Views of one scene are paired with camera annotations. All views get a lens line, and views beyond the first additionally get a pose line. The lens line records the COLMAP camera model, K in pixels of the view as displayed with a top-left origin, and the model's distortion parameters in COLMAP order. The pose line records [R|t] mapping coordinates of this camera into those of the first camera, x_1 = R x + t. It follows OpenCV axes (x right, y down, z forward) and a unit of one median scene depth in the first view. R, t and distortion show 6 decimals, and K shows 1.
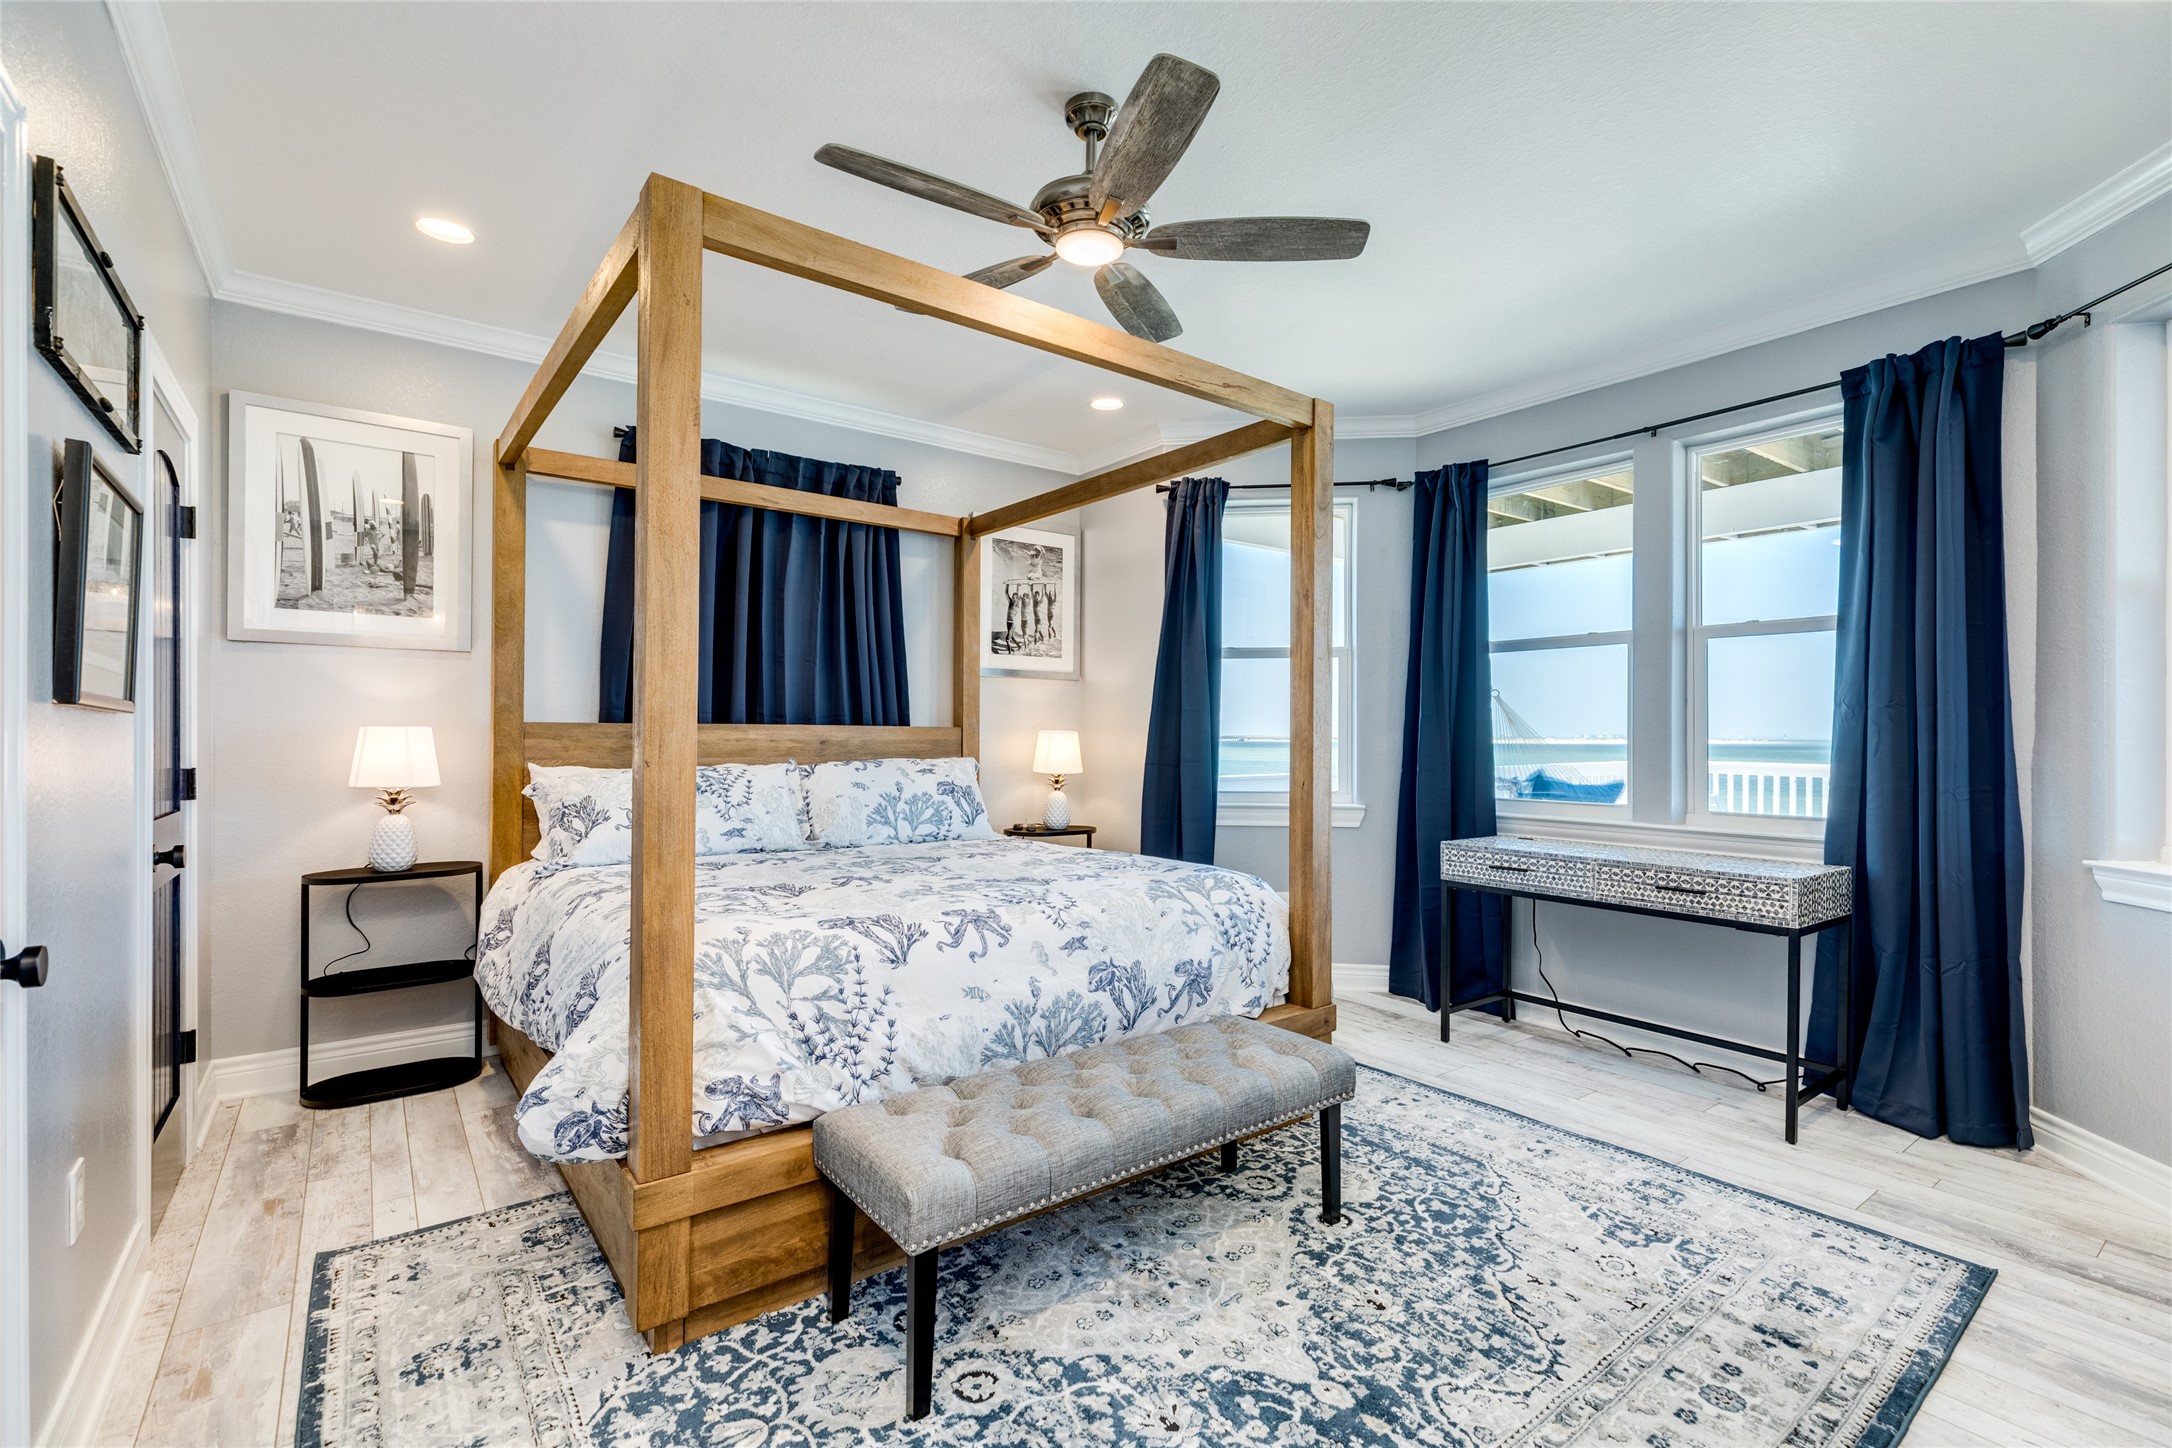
lens RADIAL K [[964.2, 0, 1090.8], [0, 964.2, 730.0], [0, 0, 1]] dist [0.002767, 0.000176]
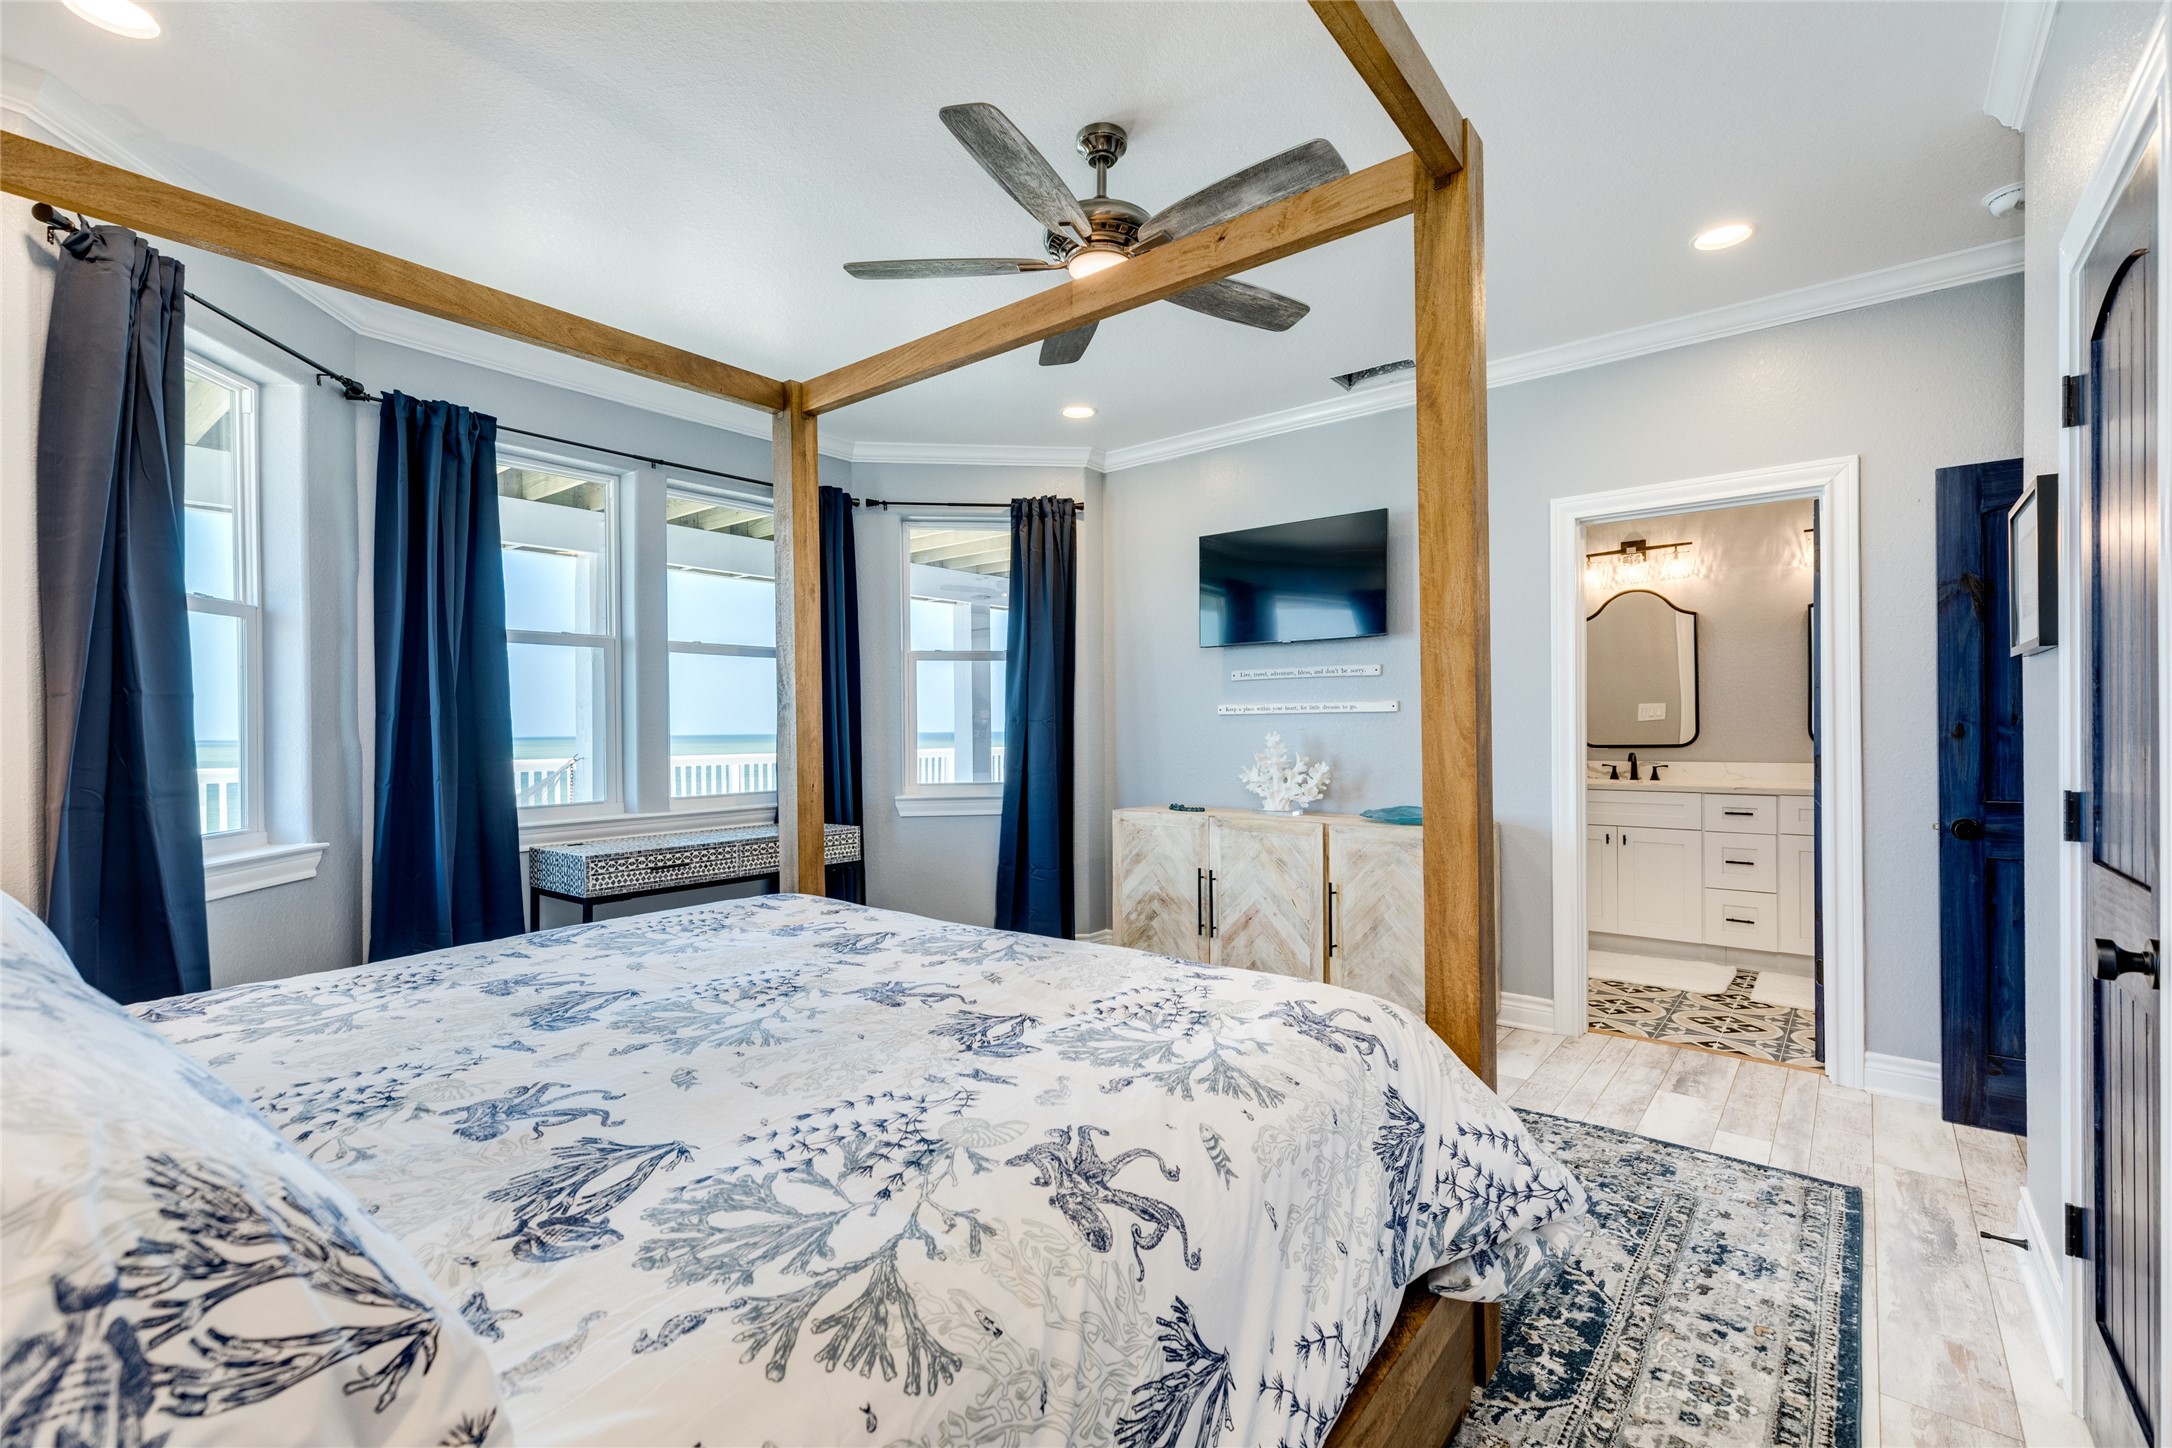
lens RADIAL K [[964.2, 0, 1081.3], [0, 964.2, 729.9], [0, 0, 1]] dist [0.002767, 0.000176]
pose [[-0.234437, -0.003786, 0.972124, -0.653478], [0.000378, 0.999992, 0.003985, -0.003590], [-0.972131, 0.001302, -0.234434, 0.816588]]
